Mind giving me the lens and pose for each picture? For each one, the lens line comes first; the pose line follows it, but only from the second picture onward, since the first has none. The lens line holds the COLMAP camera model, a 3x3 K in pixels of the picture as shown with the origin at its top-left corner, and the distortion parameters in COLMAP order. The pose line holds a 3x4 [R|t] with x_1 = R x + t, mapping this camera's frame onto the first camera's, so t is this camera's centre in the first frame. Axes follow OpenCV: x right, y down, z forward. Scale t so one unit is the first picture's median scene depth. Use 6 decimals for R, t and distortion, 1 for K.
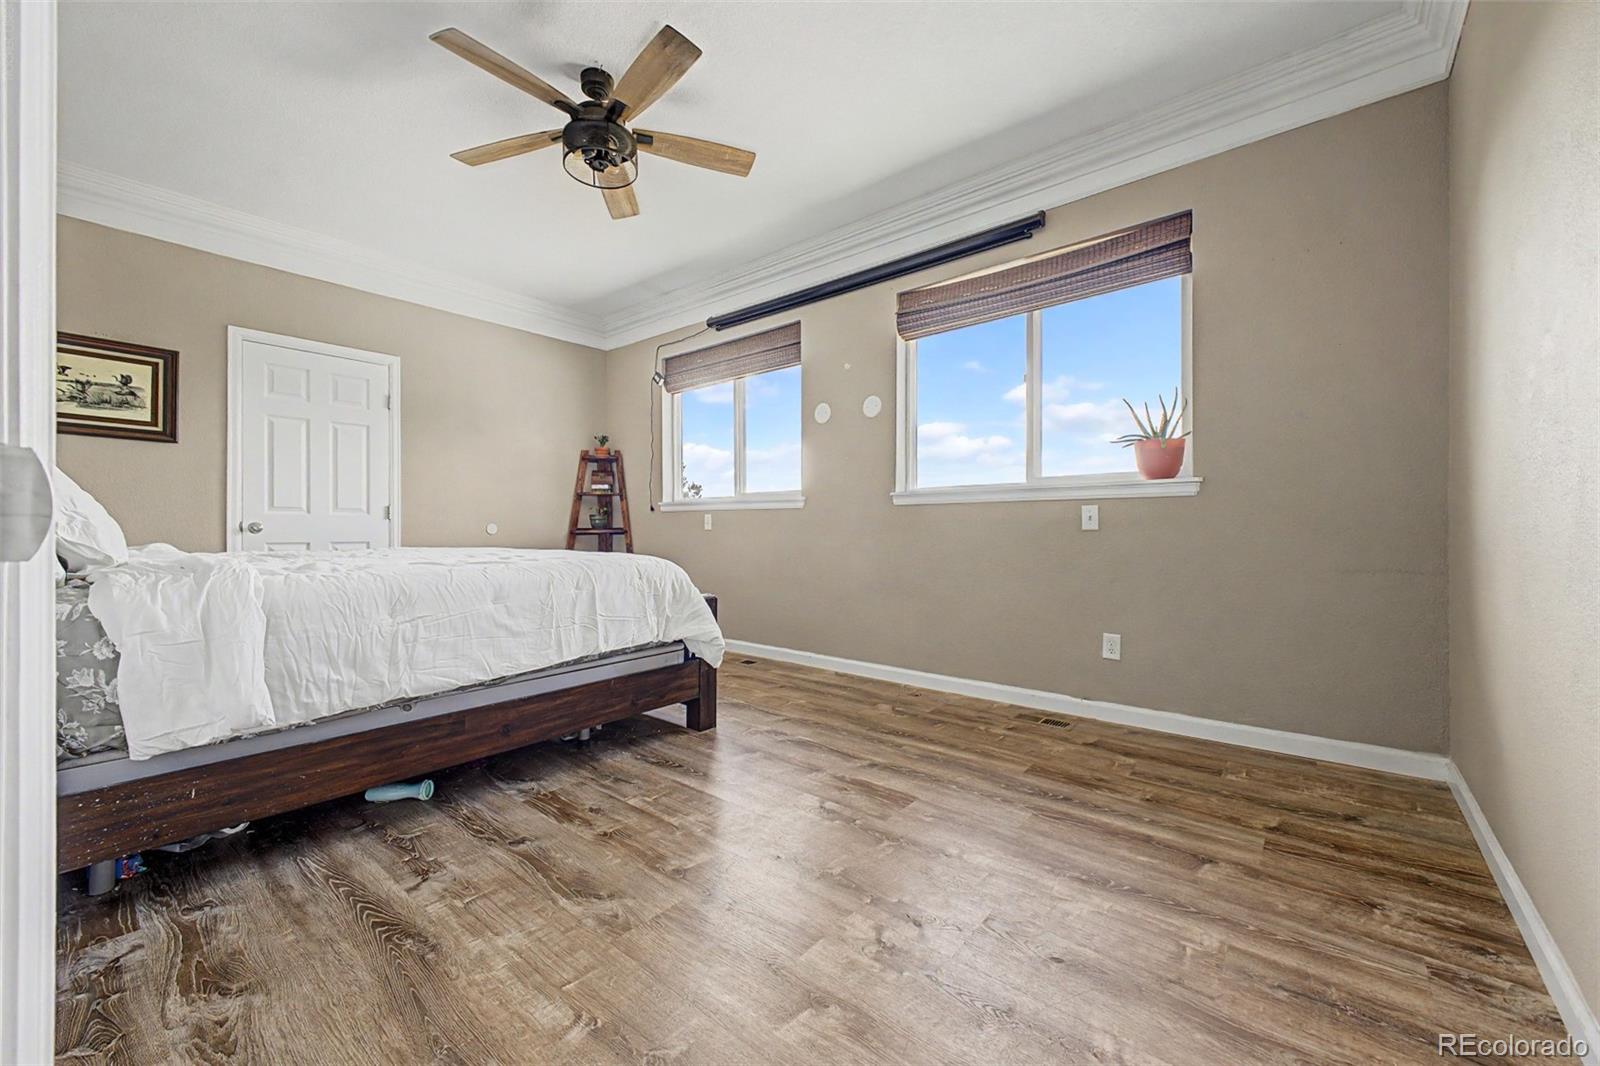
lens RADIAL K [[628.6, 0, 795.0], [0, 628.6, 533.0], [0, 0, 1]] dist [0.012564, -0.002229]
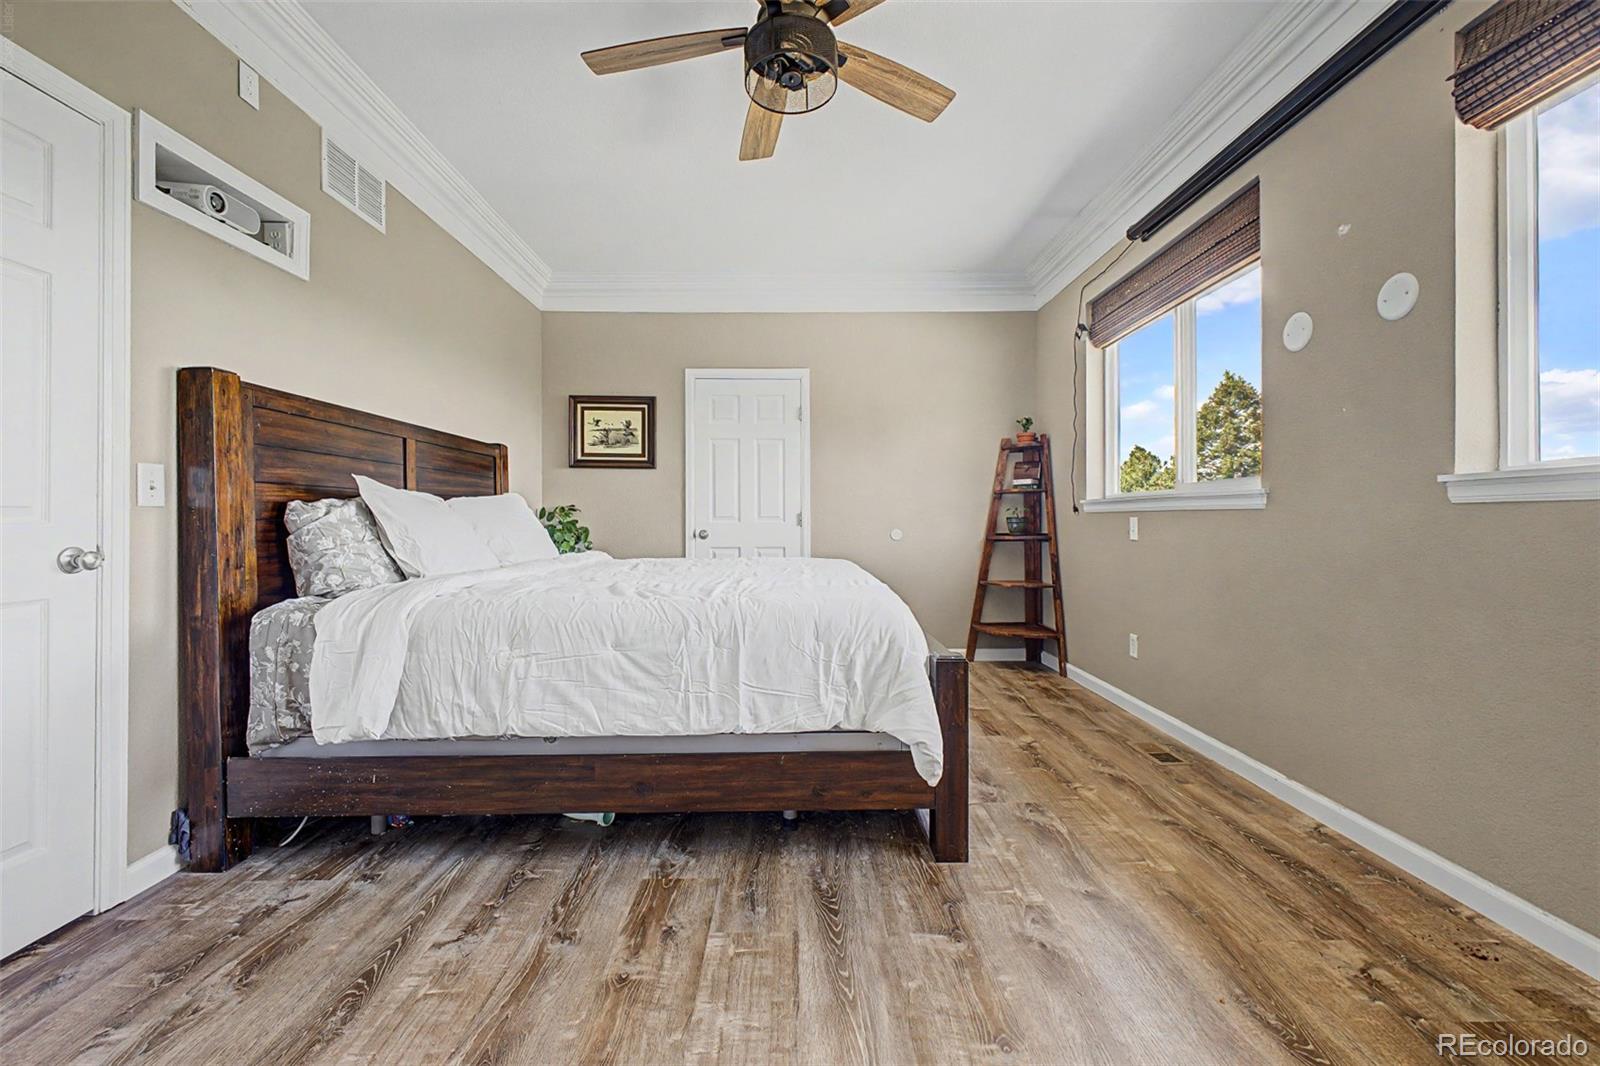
lens RADIAL K [[663.6, 0, 794.0], [0, 663.6, 525.8], [0, 0, 1]] dist [0.003043, -0.001585]
pose [[0.648457, 0.002316, -0.761248, 0.246308], [0.000074, 0.999995, 0.003105, -0.033661], [0.761252, -0.002070, 0.648453, 0.379979]]
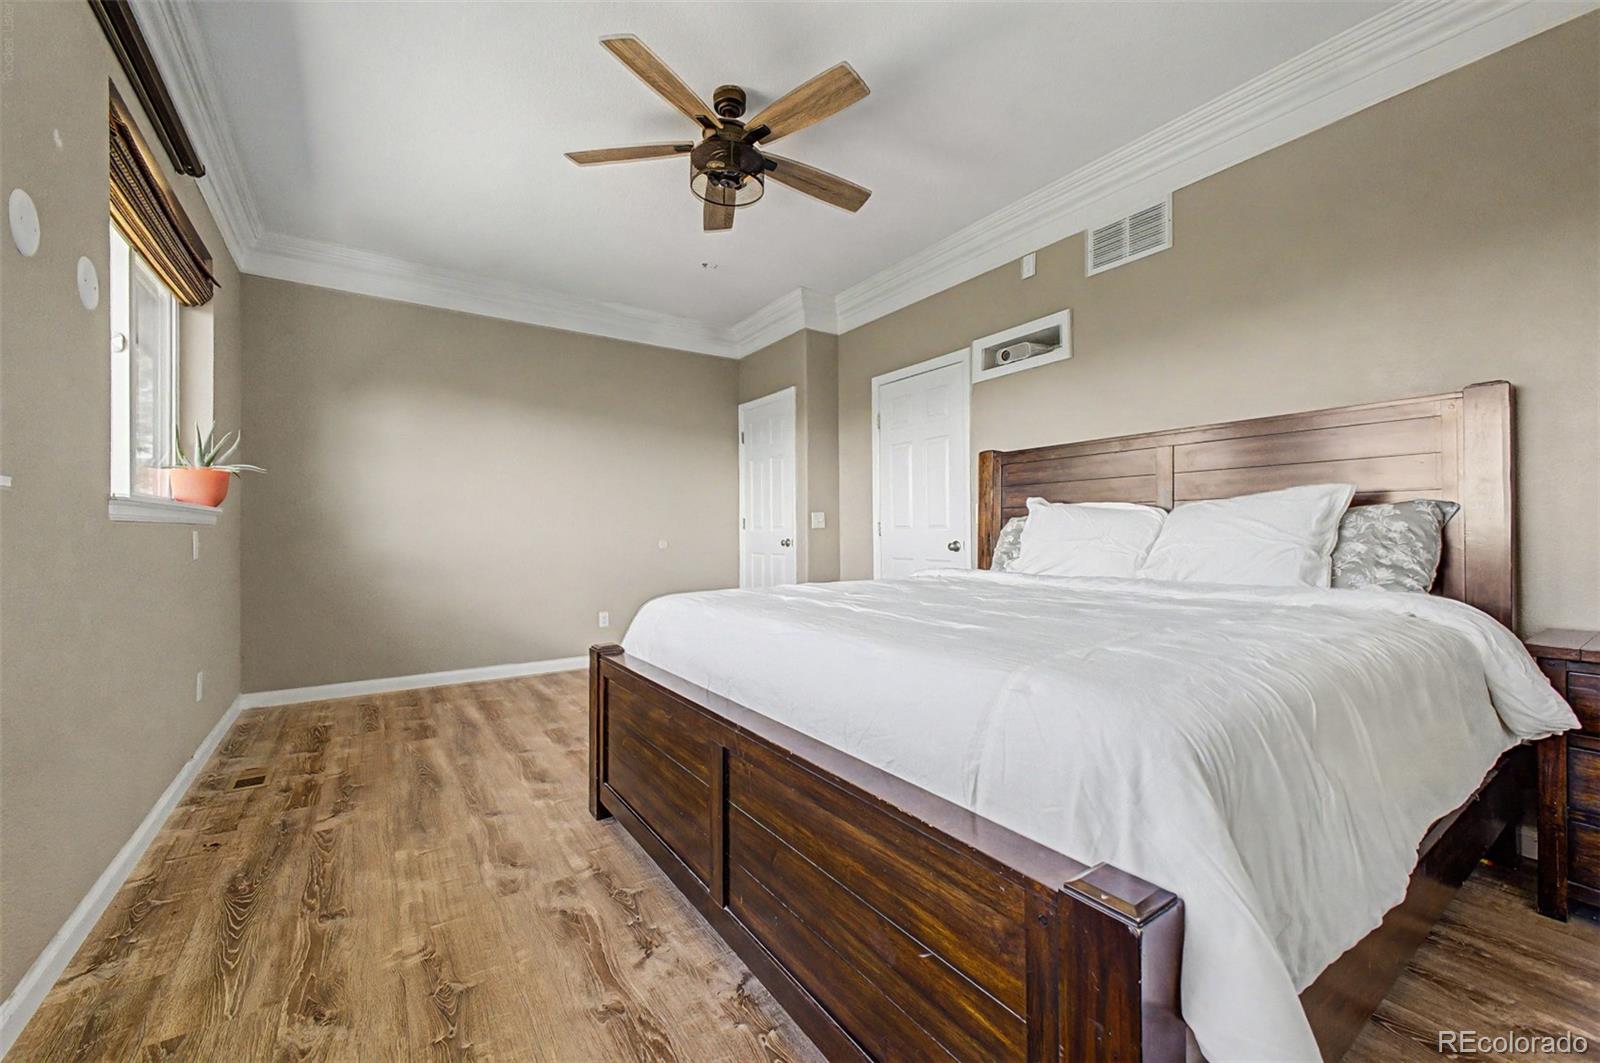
lens RADIAL K [[628.6, 0, 805.5], [0, 628.6, 528.0], [0, 0, 1]] dist [0.012564, -0.002229]
pose [[-0.965920, 0.003852, 0.258811, -0.529655], [0.004118, 0.999991, 0.000485, -0.040715], [-0.258807, 0.001534, -0.965928, 1.514179]]
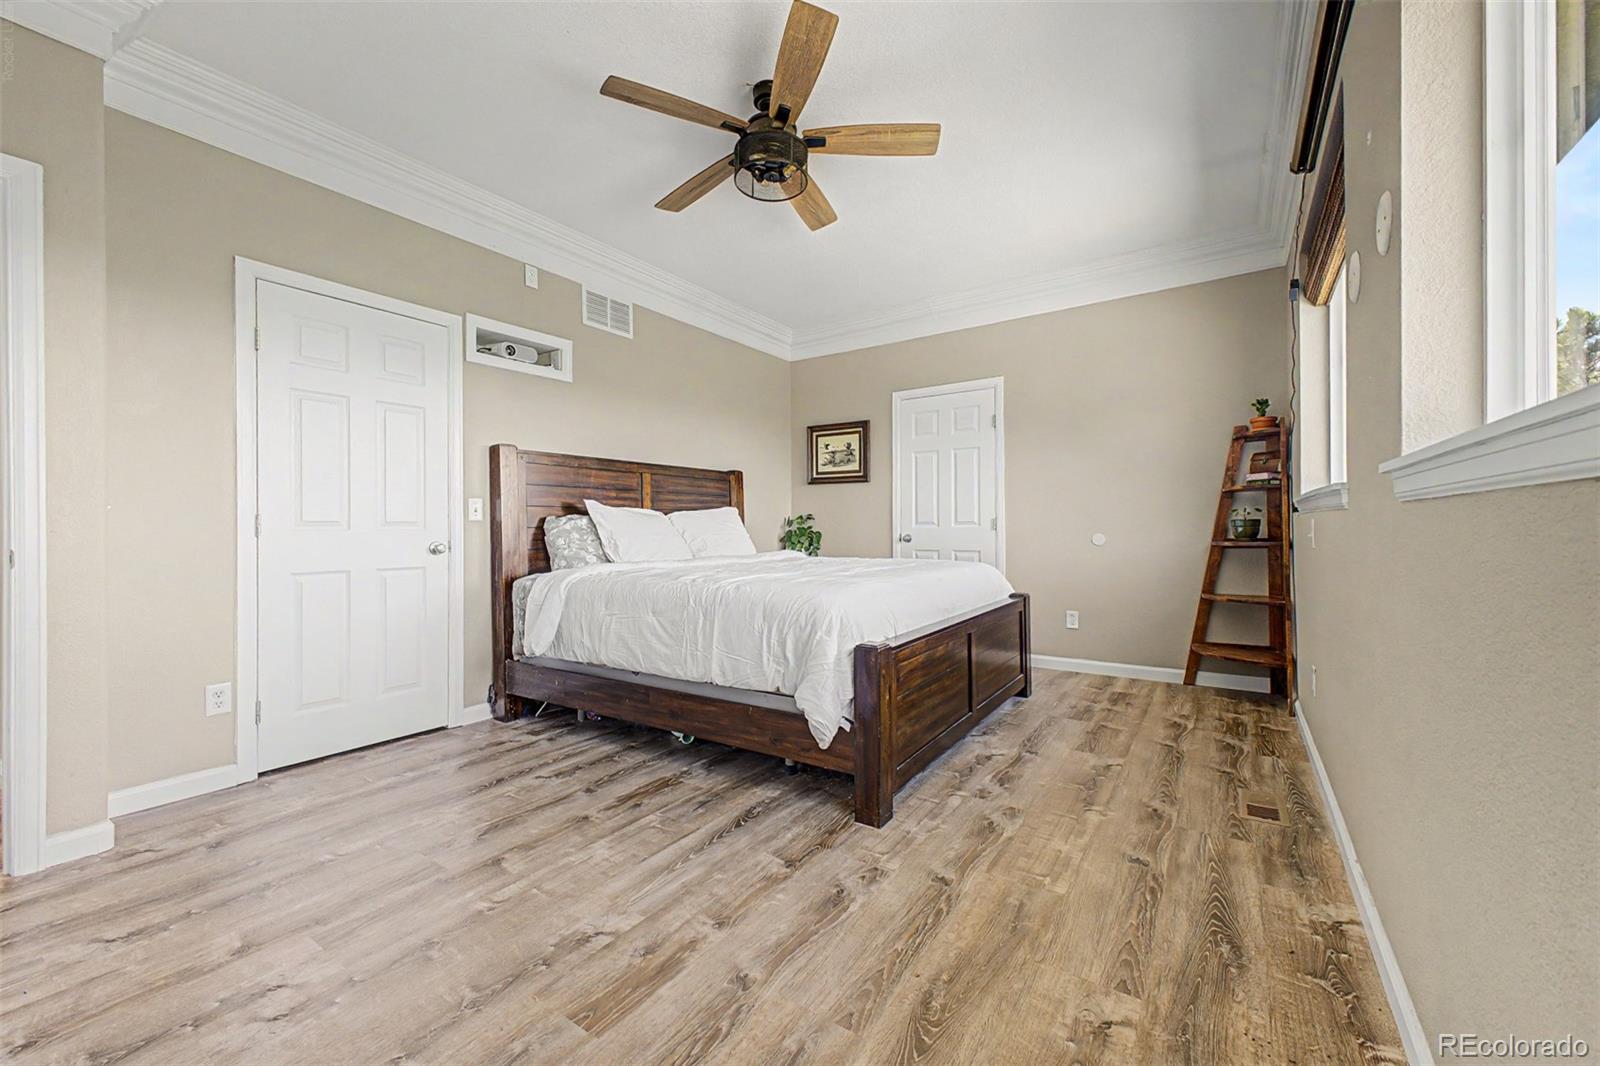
lens RADIAL K [[628.6, 0, 792.0], [0, 628.6, 532.9], [0, 0, 1]] dist [0.012564, -0.002229]
pose [[0.096062, 0.004702, -0.995364, 0.524582], [0.003705, 0.999980, 0.005081, -0.032521], [0.995368, -0.004176, 0.096042, 0.743182]]
